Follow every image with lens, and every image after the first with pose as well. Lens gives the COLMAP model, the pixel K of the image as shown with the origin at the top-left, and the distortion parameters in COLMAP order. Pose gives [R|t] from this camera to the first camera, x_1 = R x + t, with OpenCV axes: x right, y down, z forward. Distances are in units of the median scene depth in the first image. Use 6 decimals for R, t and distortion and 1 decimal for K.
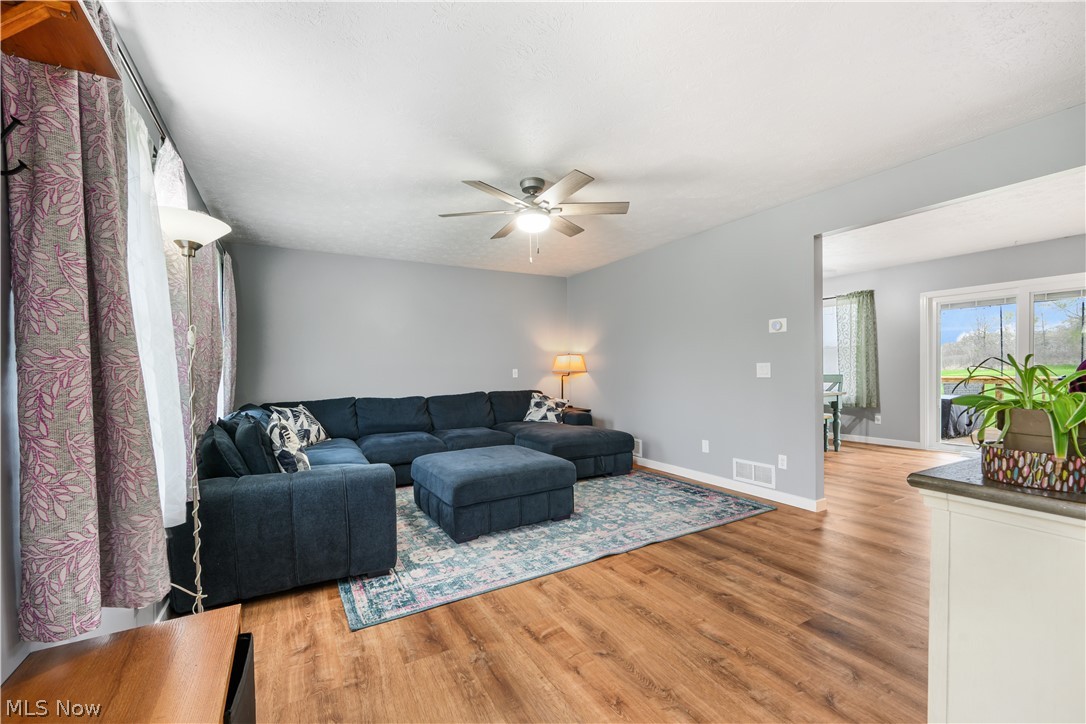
lens RADIAL K [[432.8, 0, 549.0], [0, 432.8, 370.9], [0, 0, 1]] dist [0.000550, -0.000074]
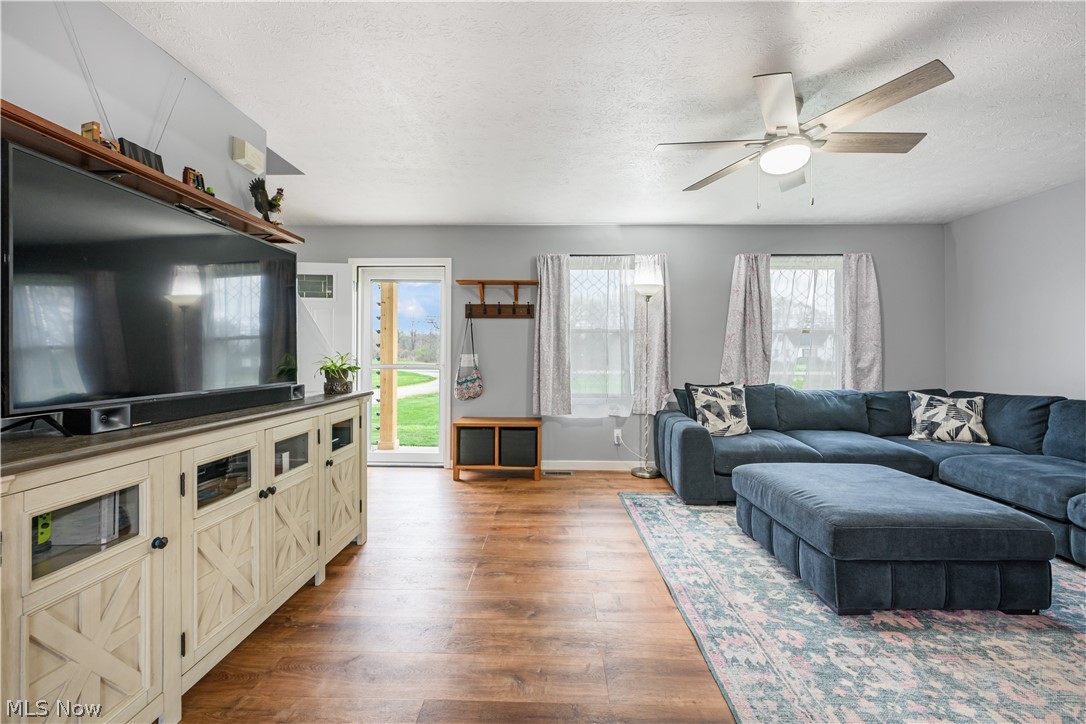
lens RADIAL K [[438.9, 0, 541.6], [0, 438.9, 359.2], [0, 0, 1]] dist [-0.001160, -0.000023]
pose [[-0.521074, 0.023121, -0.853198, 0.788424], [-0.001079, 0.999614, 0.027747, -0.020661], [0.853511, 0.015379, -0.520848, 1.008600]]
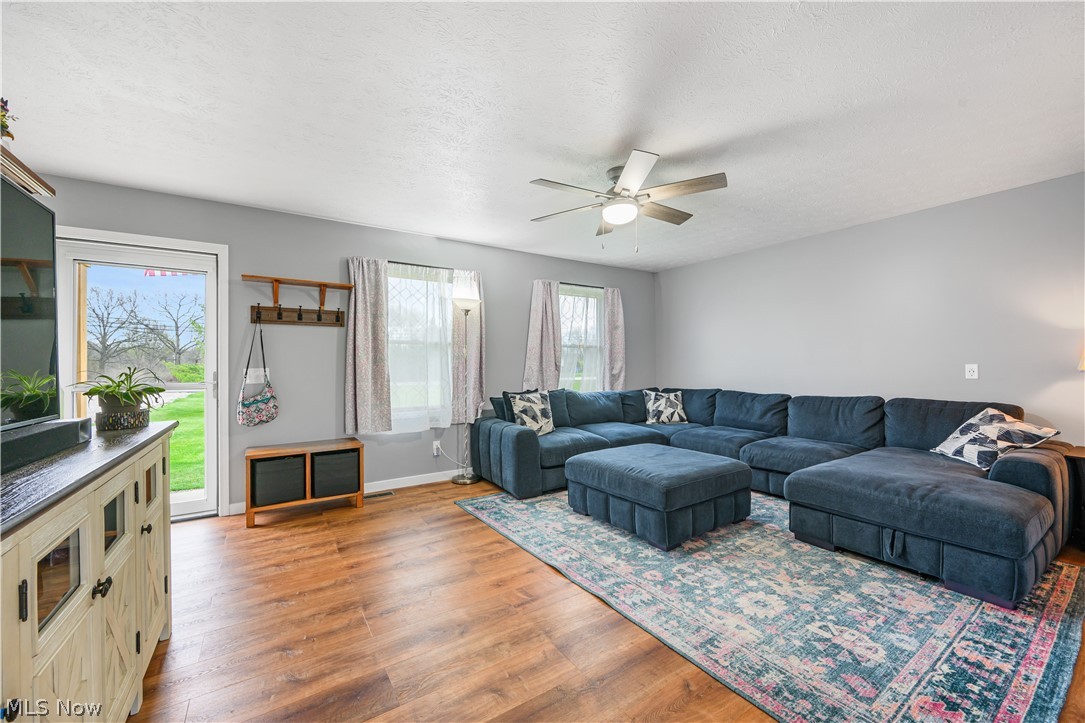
lens RADIAL K [[432.4, 0, 548.5], [0, 432.4, 370.4], [0, 0, 1]] dist [0.000550, -0.000074]
pose [[0.071280, 0.026887, -0.997094, 0.869067], [0.000866, 0.999635, 0.027017, -0.021068], [0.997456, -0.002789, 0.071231, 0.759459]]
